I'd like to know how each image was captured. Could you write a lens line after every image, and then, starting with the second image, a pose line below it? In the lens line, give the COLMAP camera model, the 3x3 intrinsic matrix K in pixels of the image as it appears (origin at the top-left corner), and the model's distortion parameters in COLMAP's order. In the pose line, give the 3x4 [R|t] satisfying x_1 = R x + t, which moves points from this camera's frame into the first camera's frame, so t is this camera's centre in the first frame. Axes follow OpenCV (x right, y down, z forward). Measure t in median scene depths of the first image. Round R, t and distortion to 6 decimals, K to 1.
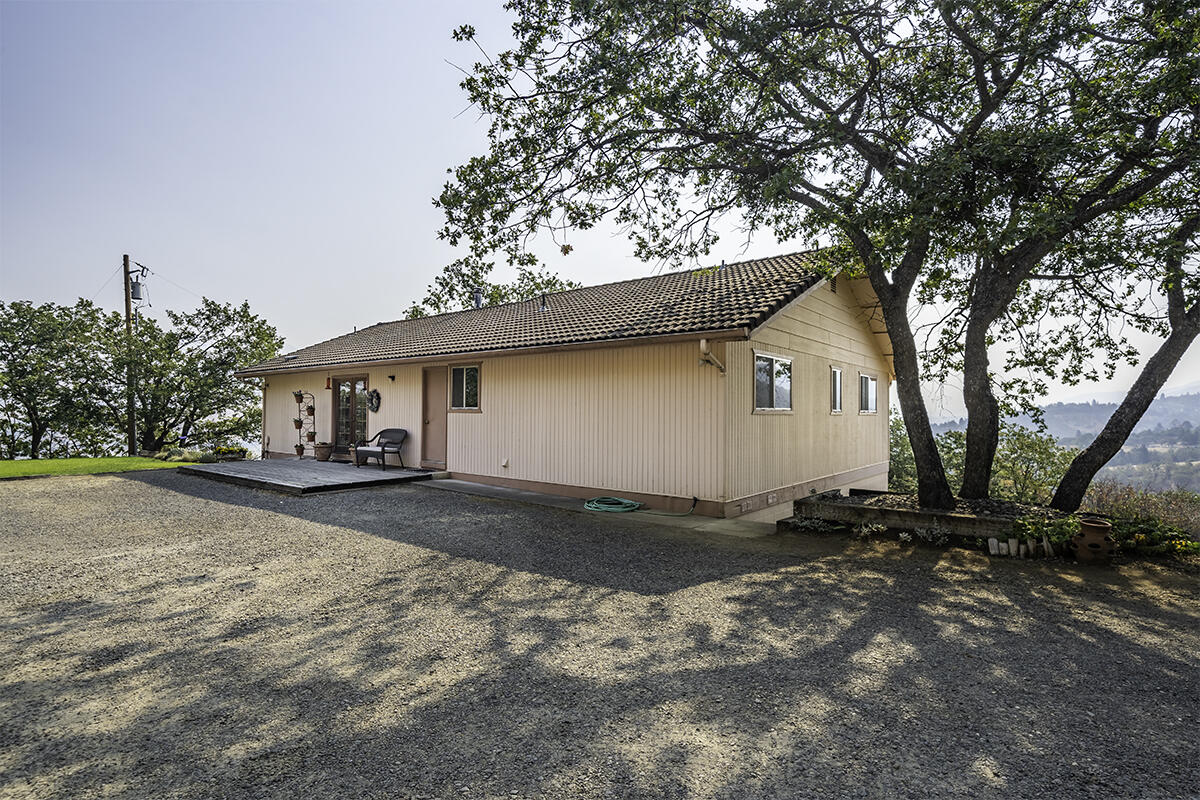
lens RADIAL K [[579.7, 0, 601.1], [0, 579.7, 405.0], [0, 0, 1]] dist [-0.001551, 0.000329]
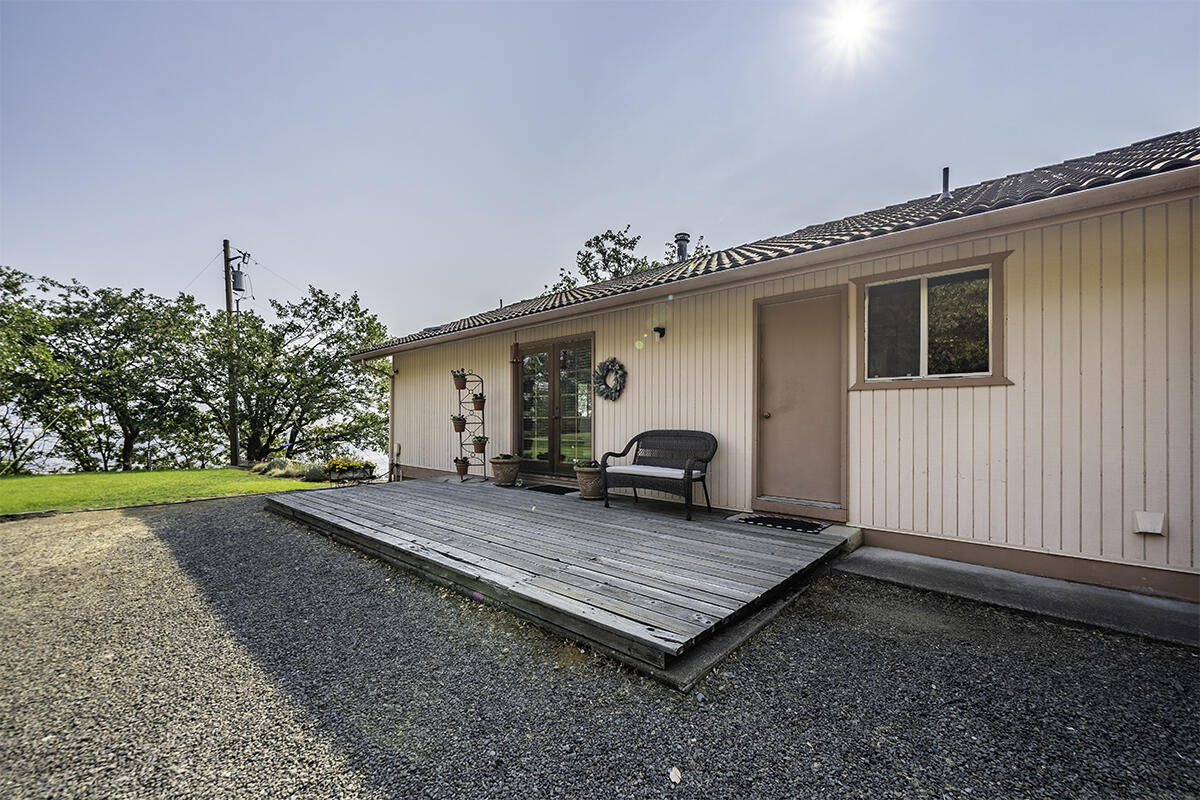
lens RADIAL K [[468.8, 0, 595.3], [0, 468.8, 421.6], [0, 0, 1]] dist [-0.000477, -0.000155]
pose [[0.998232, -0.002672, -0.059377, -0.211933], [0.003315, 0.999937, 0.010735, 0.015406], [0.059344, -0.010913, 0.998178, 0.312301]]
